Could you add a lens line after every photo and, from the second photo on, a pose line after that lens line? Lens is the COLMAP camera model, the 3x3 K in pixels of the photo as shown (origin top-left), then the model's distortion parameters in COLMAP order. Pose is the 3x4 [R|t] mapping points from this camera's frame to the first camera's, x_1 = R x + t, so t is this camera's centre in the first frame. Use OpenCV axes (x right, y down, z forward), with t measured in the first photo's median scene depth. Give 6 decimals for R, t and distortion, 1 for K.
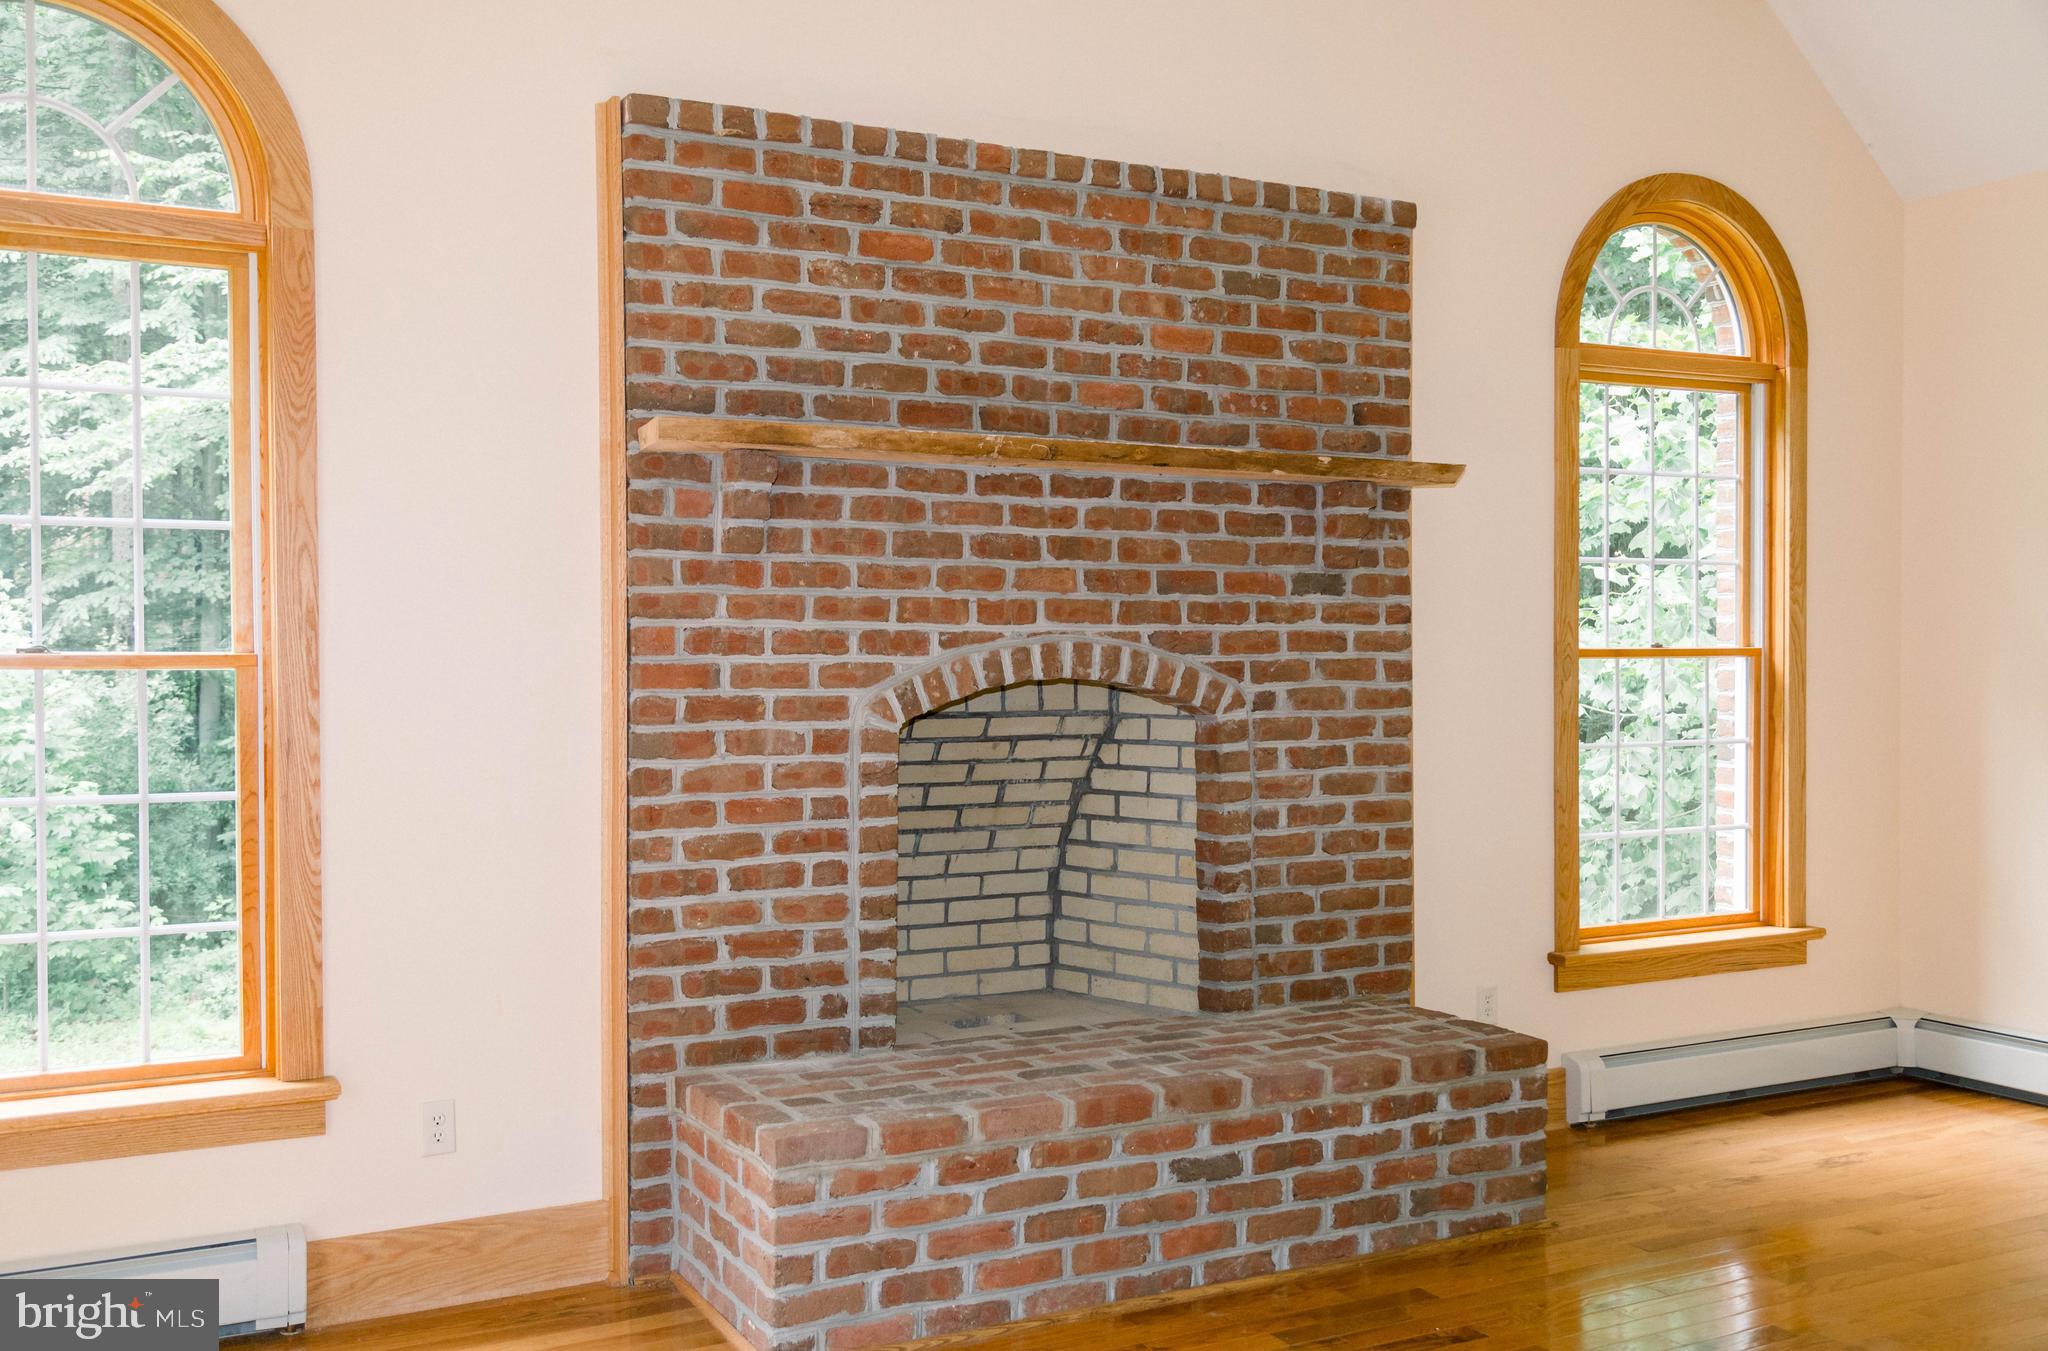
lens RADIAL K [[1947.5, 0, 1028.9], [0, 1947.5, 691.4], [0, 0, 1]] dist [0.009568, 0.005632]
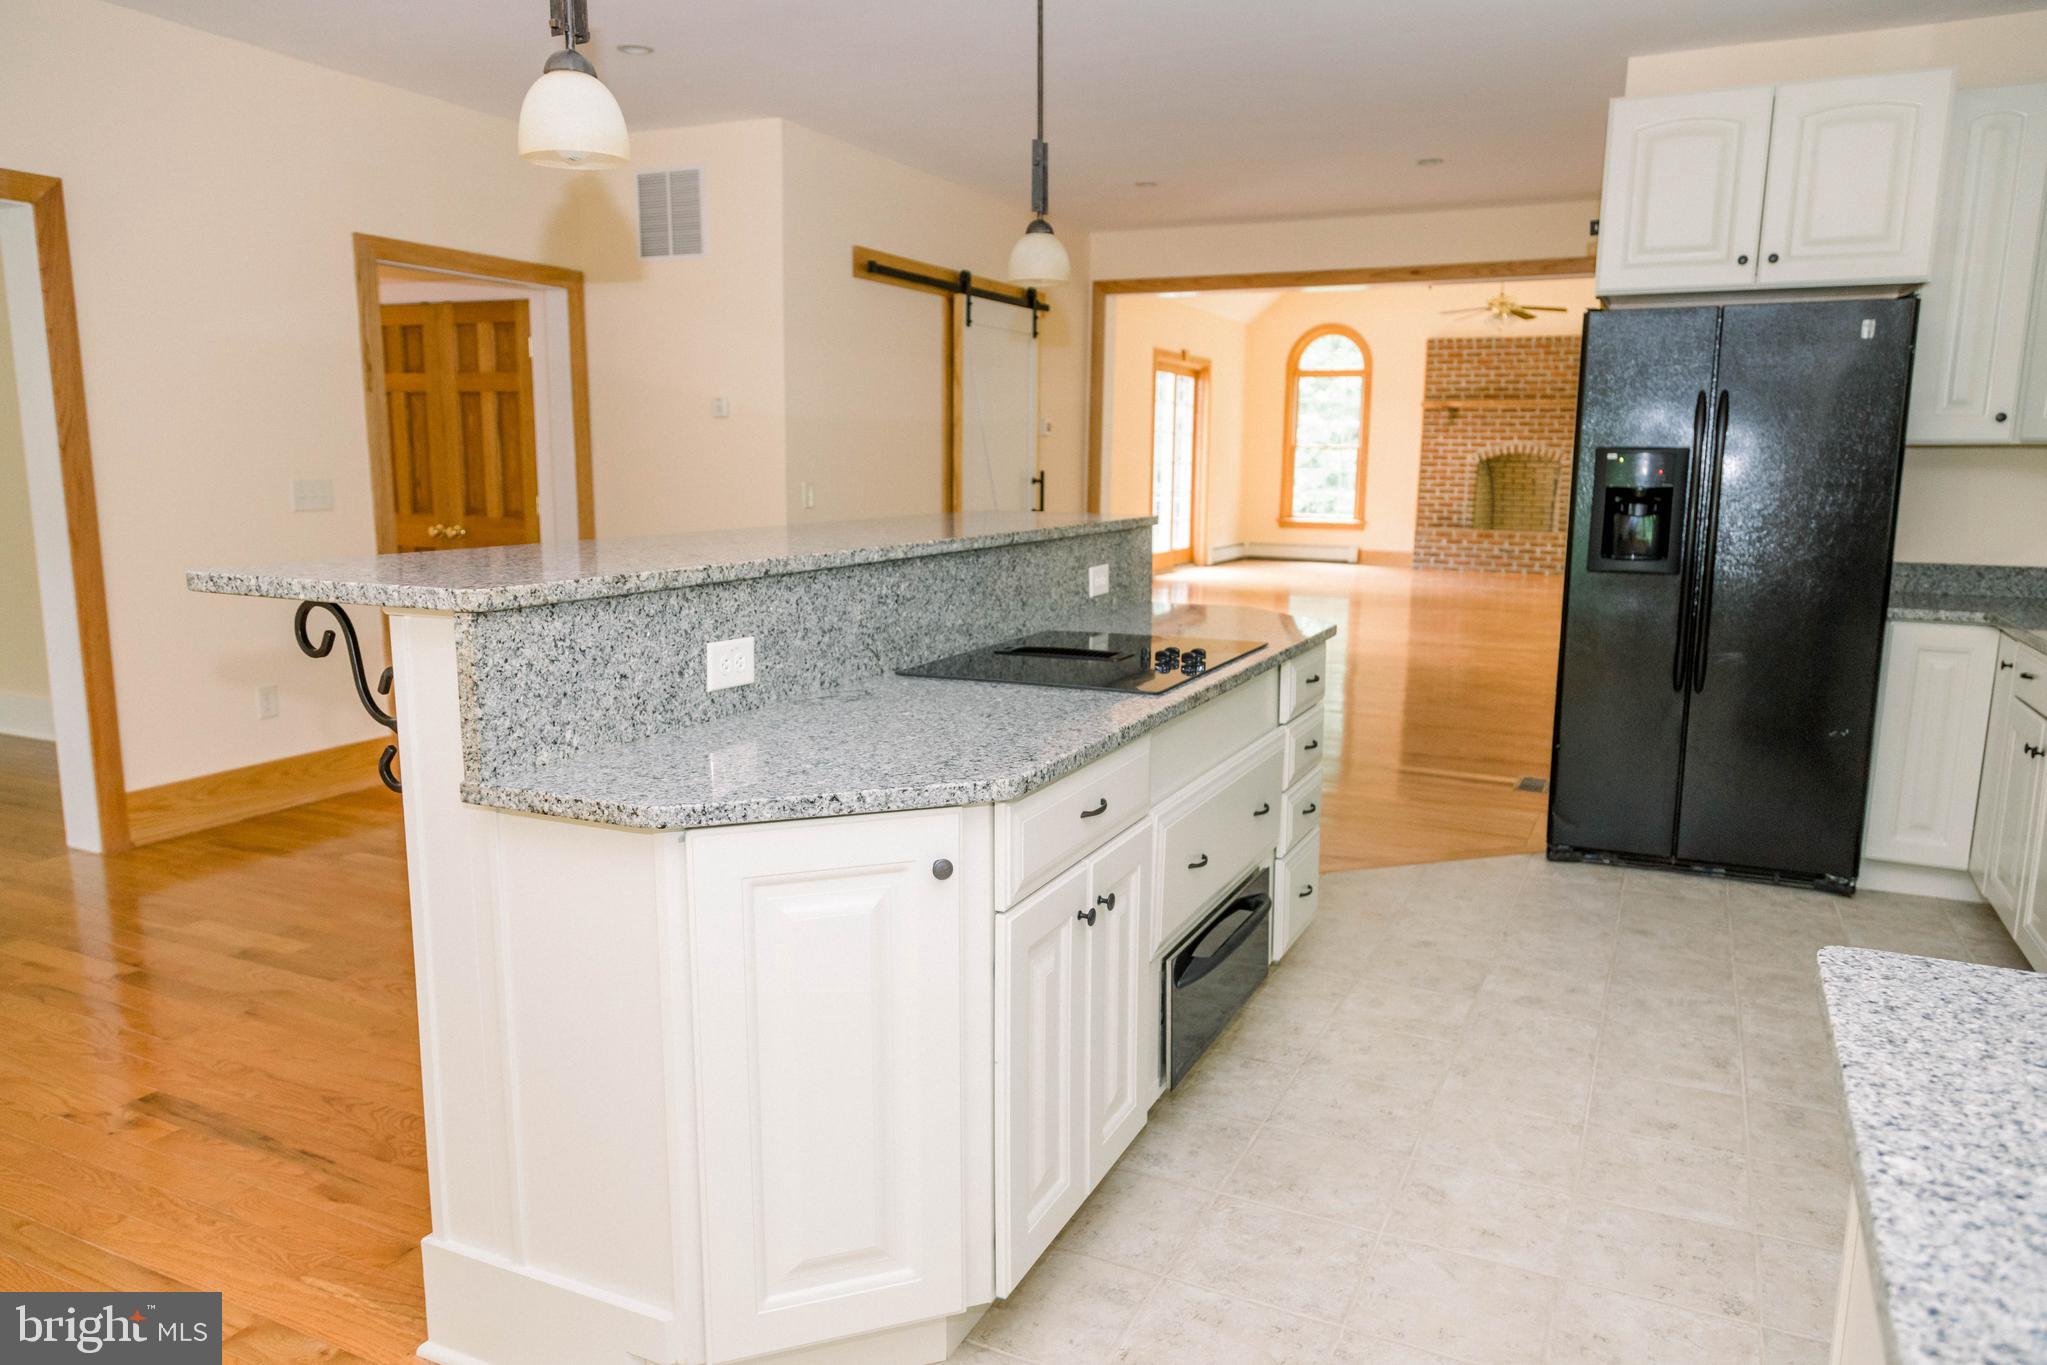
lens RADIAL K [[1386.1, 0, 1017.8], [0, 1386.1, 695.3], [0, 0, 1]] dist [0.008175, 0.000860]
pose [[0.589206, 0.148489, -0.794221, 2.092992], [-0.029541, 0.986270, 0.162479, 0.062793], [0.807443, -0.072271, 0.585502, -1.998634]]
